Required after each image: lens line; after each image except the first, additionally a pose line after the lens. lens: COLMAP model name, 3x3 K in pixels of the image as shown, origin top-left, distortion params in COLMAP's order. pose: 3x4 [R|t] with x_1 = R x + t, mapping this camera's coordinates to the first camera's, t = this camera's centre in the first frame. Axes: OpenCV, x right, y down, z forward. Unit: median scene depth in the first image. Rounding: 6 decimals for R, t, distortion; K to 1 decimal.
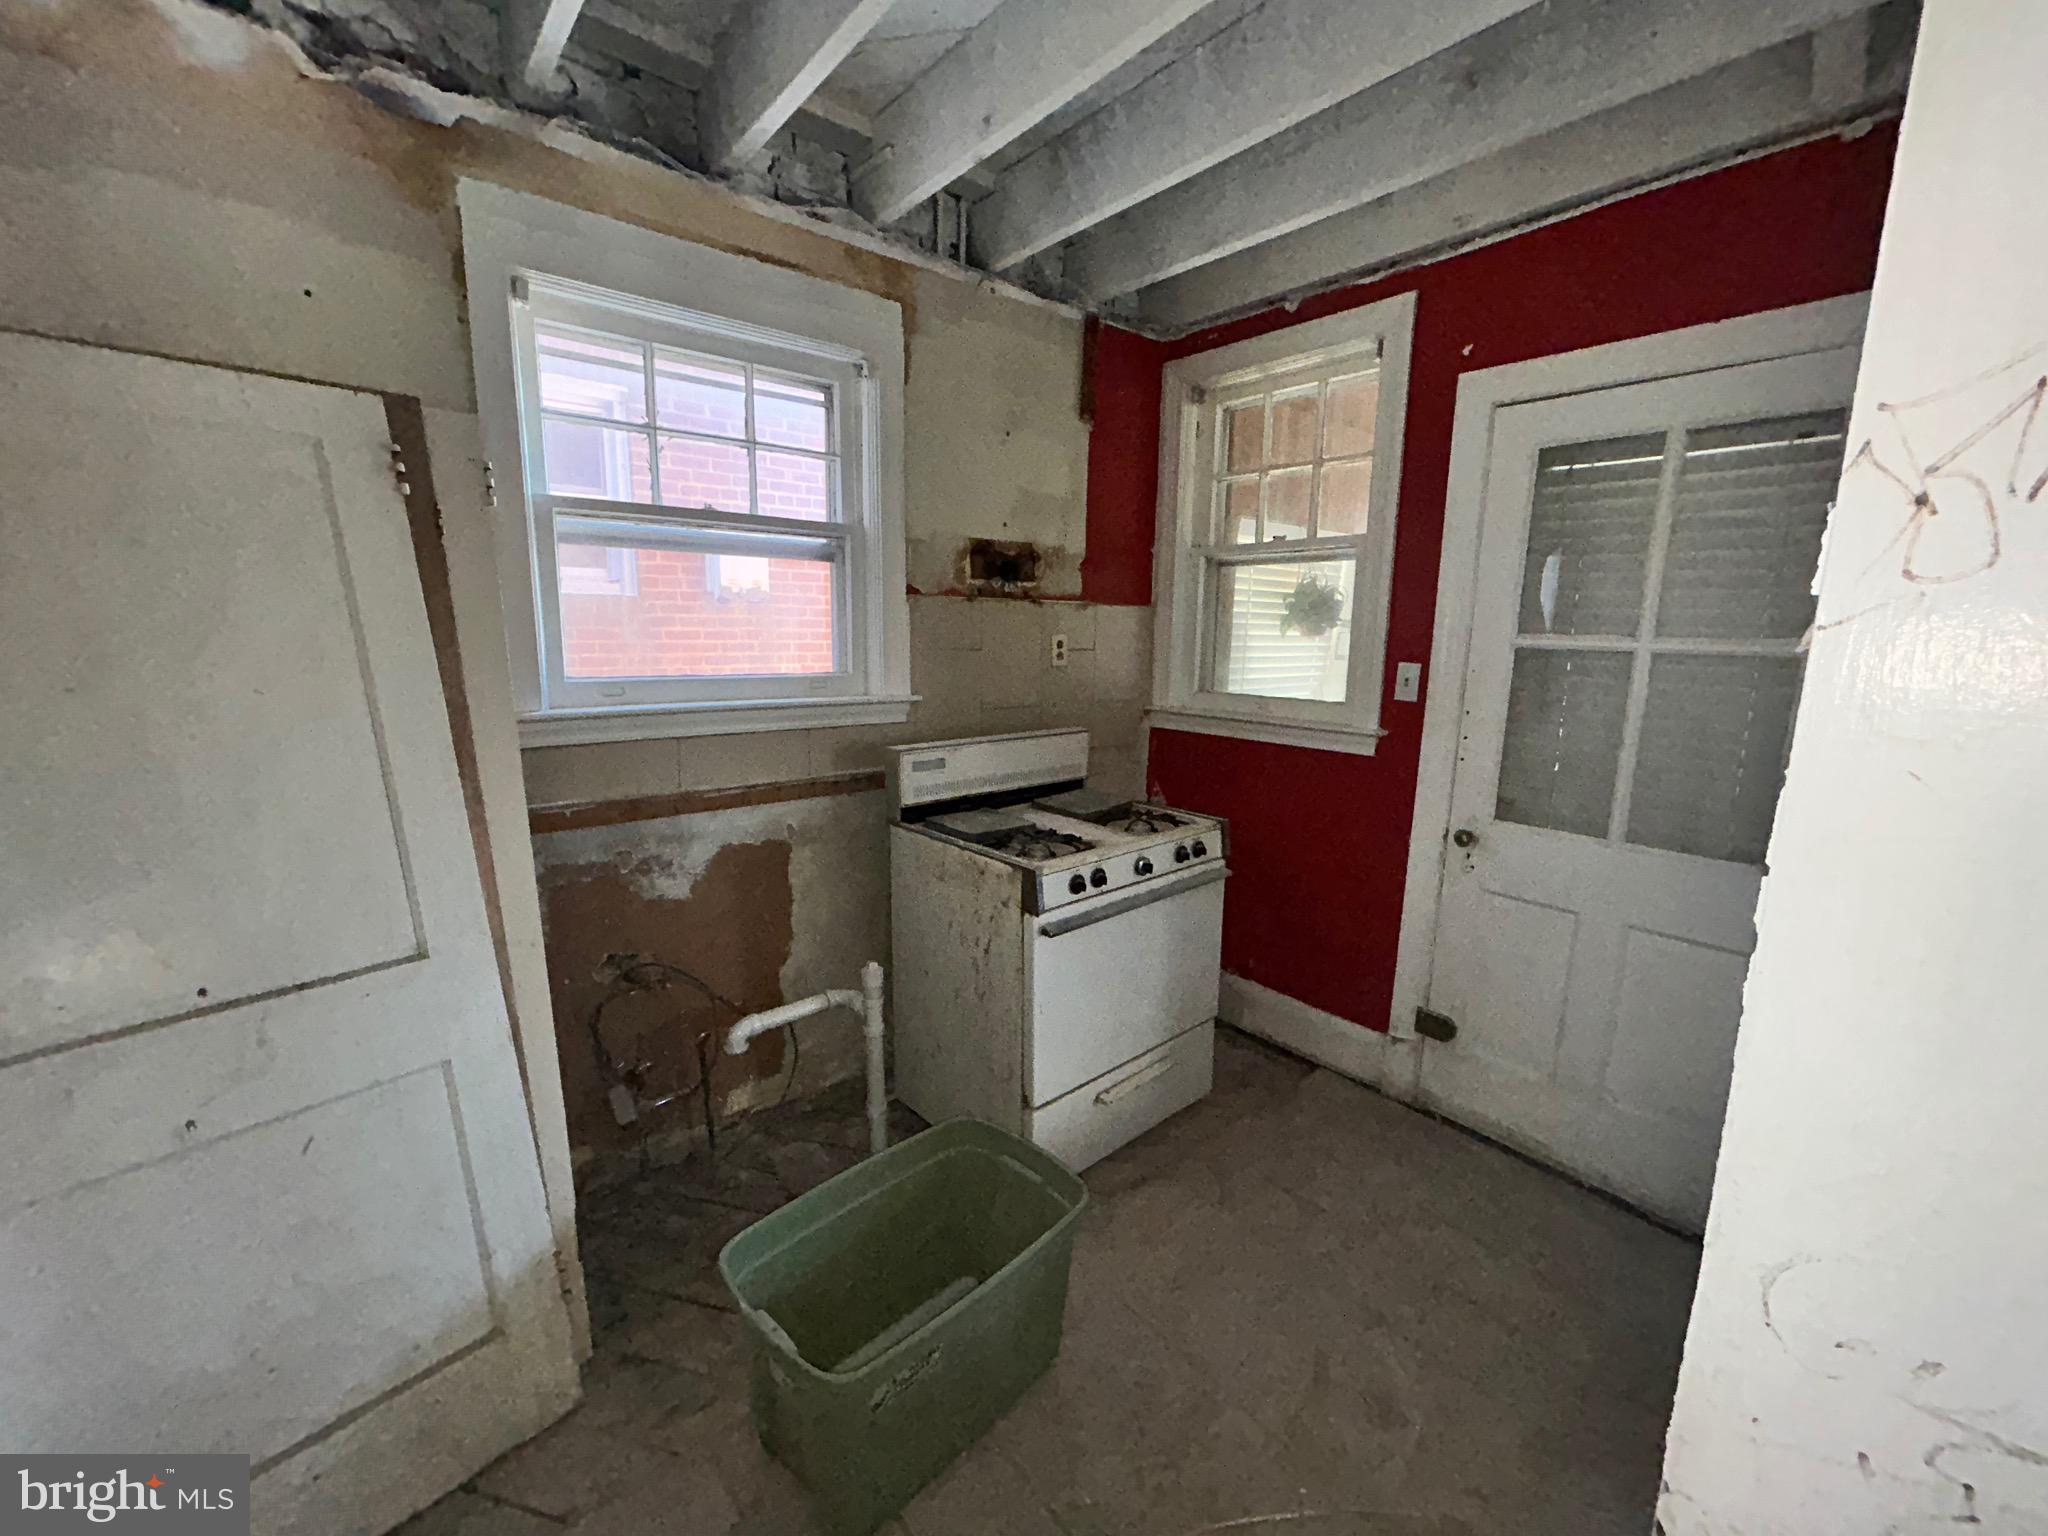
lens RADIAL K [[818.6, 0, 1021.5], [0, 818.6, 769.4], [0, 0, 1]] dist [-0.001953, 0.000343]
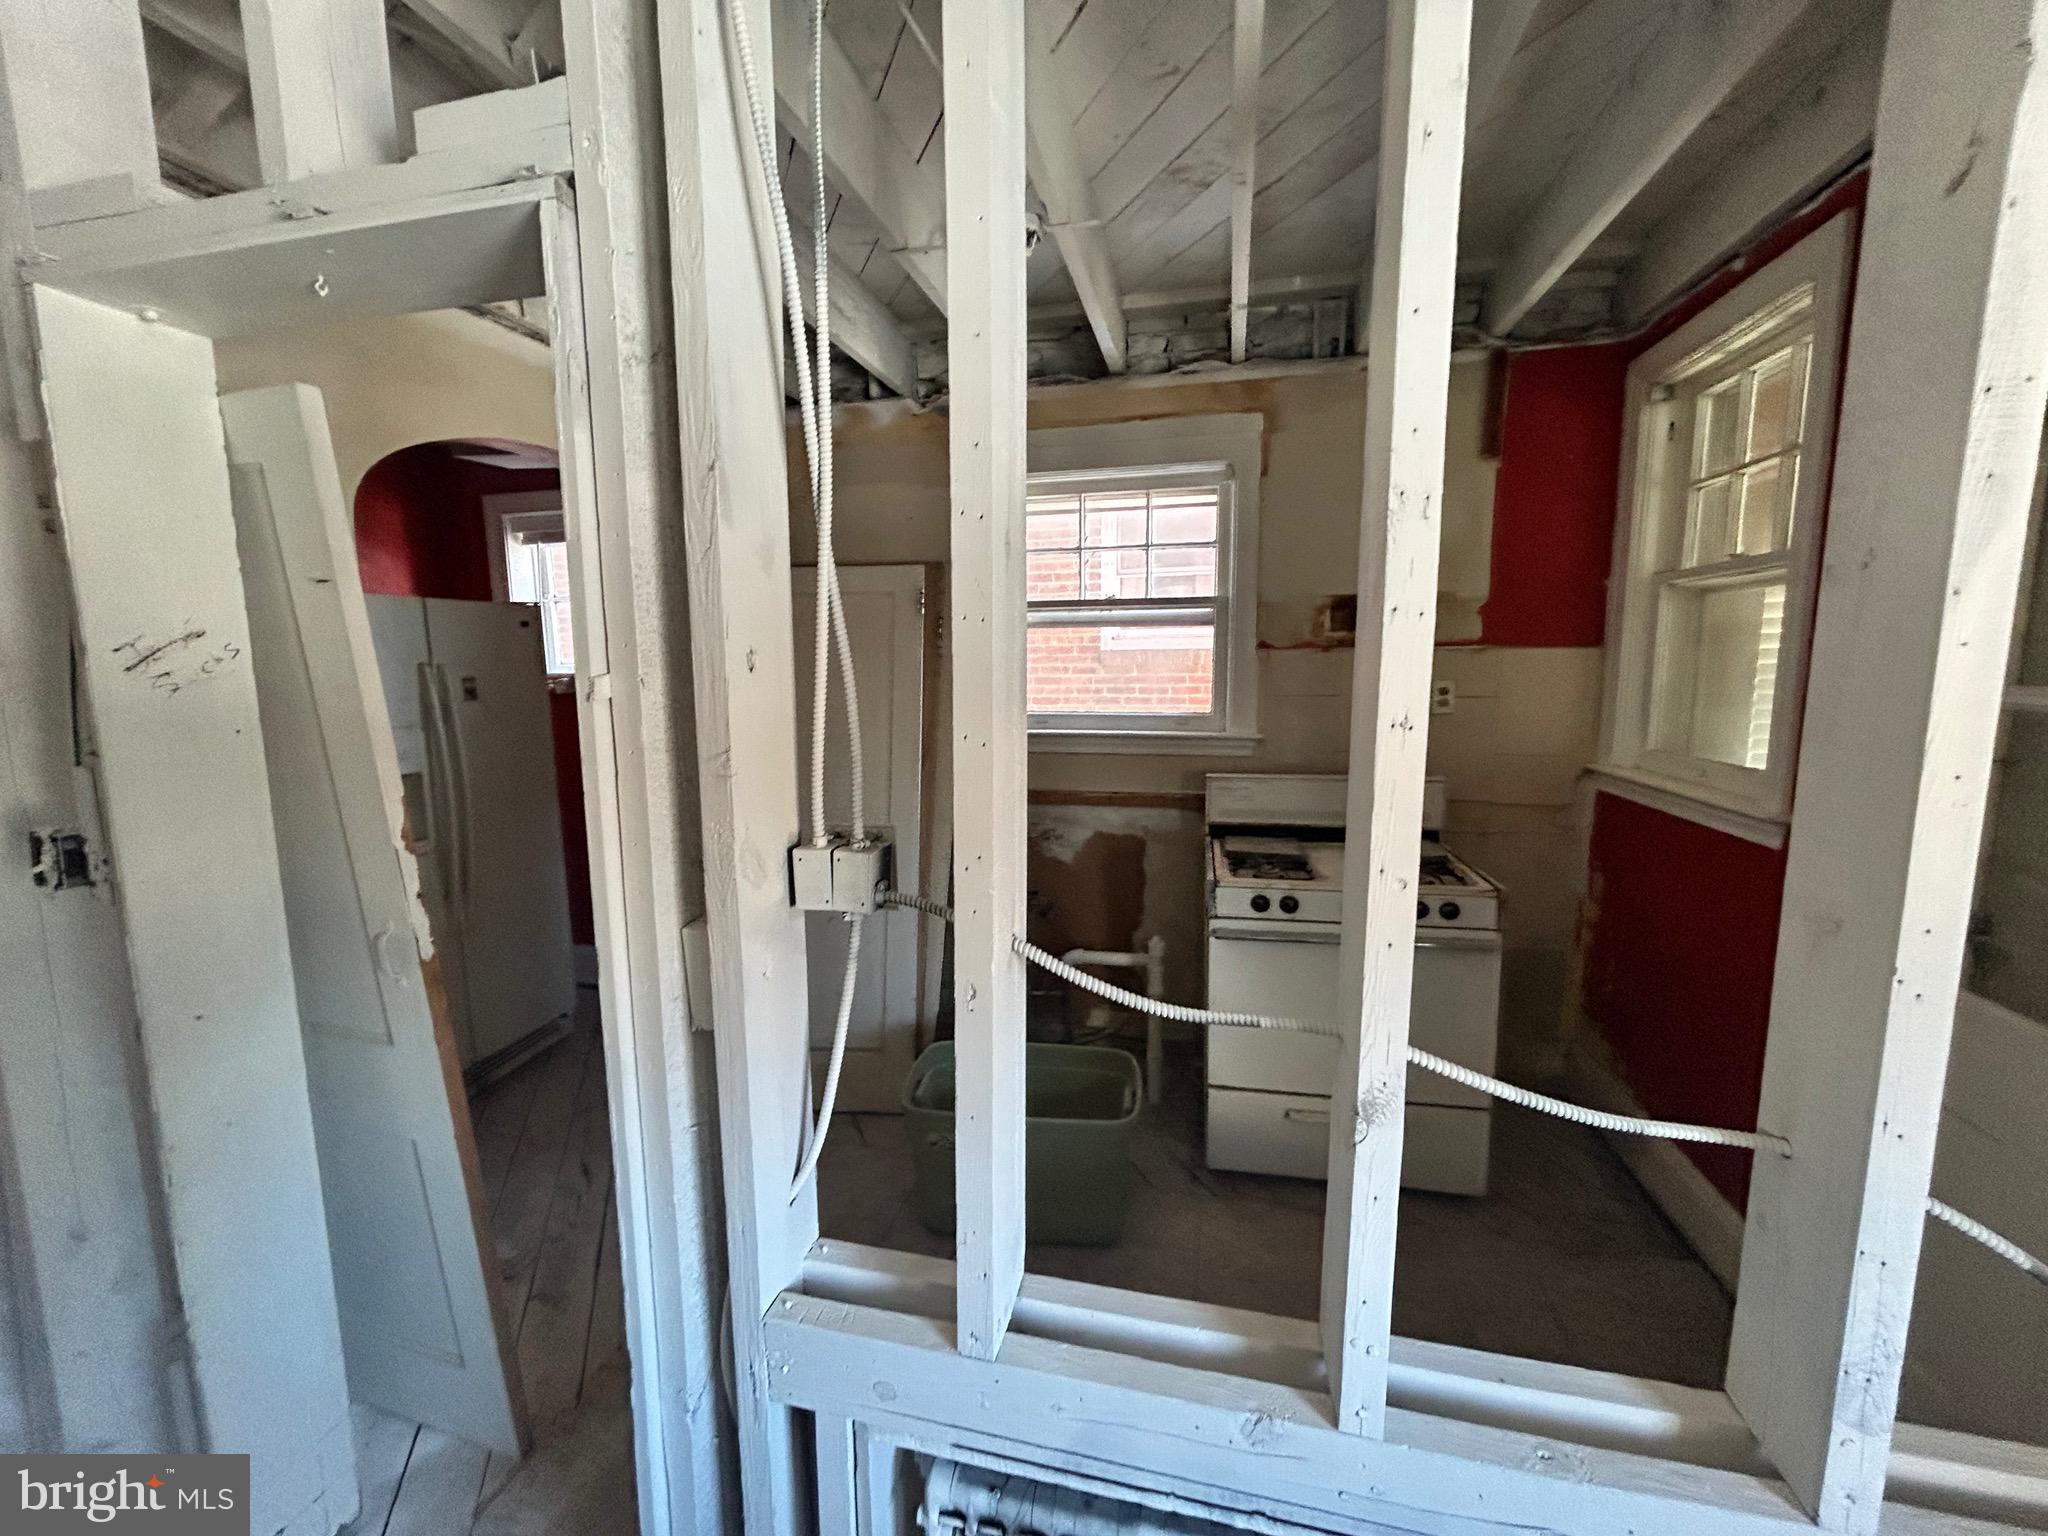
lens RADIAL K [[818.6, 0, 1019.4], [0, 818.6, 766.8], [0, 0, 1]] dist [-0.001953, 0.000343]
pose [[0.596935, 0.082544, -0.798032, 0.636383], [-0.122649, 0.992390, 0.010905, -0.015952], [0.792859, 0.091368, 0.602517, 0.030019]]
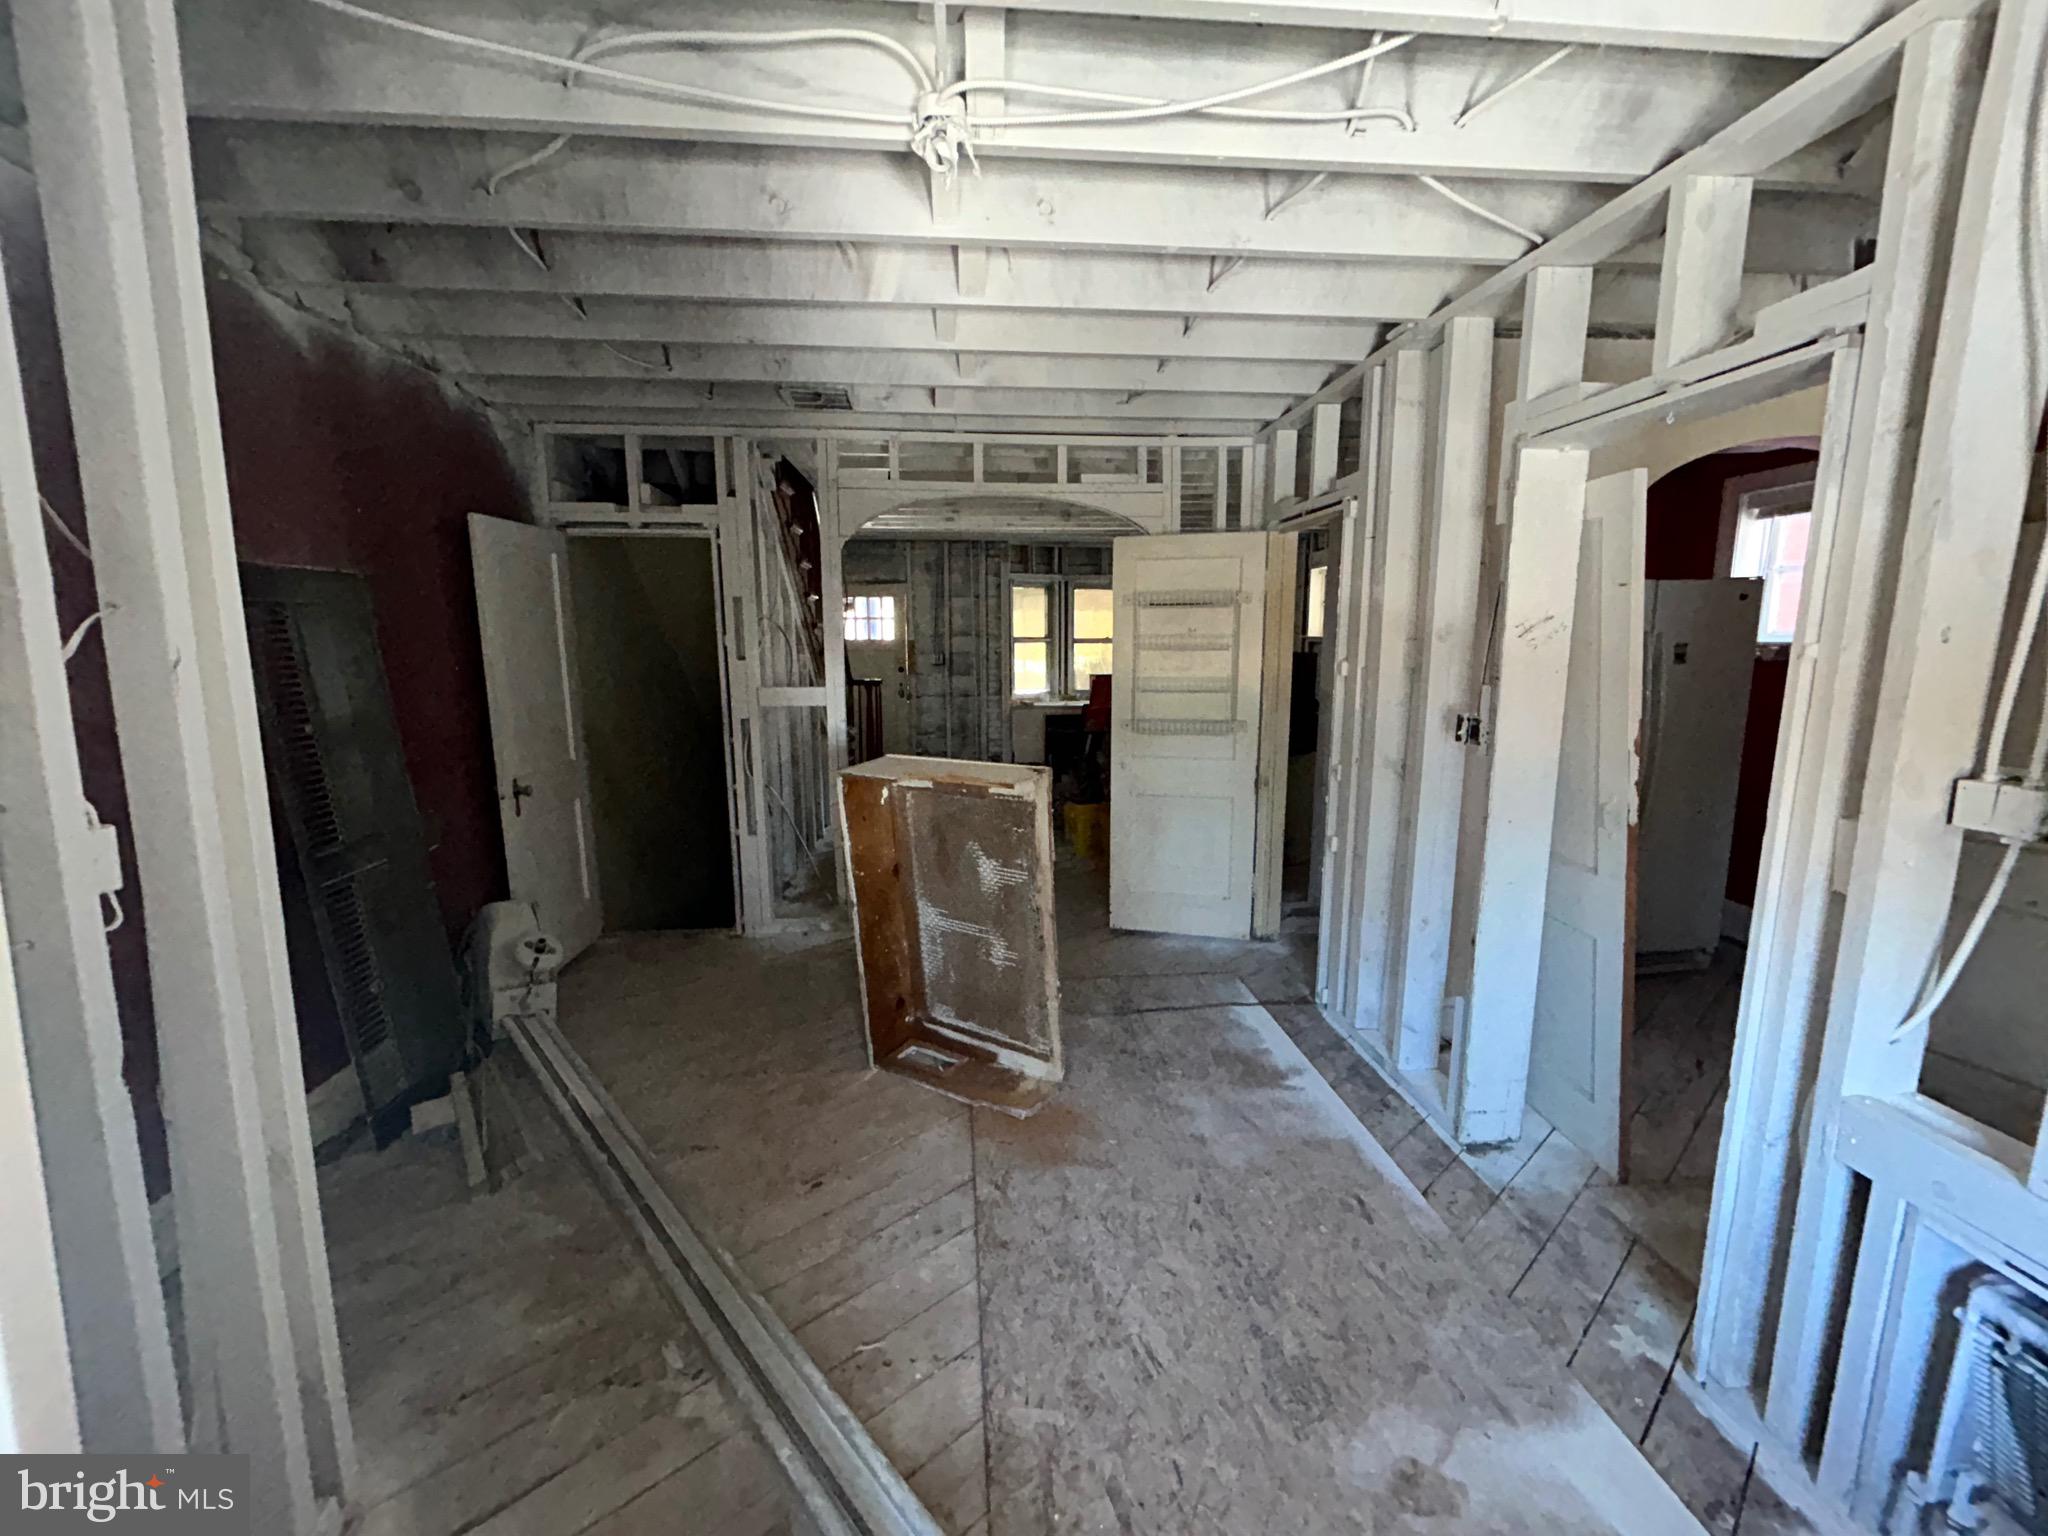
lens RADIAL K [[818.6, 0, 1027.1], [0, 818.6, 768.9], [0, 0, 1]] dist [-0.001953, 0.000343]
pose [[-0.561271, 0.120415, -0.818825, 1.040520], [-0.148835, 0.958545, 0.242982, -0.002053], [0.814139, 0.258249, -0.520082, -0.031992]]
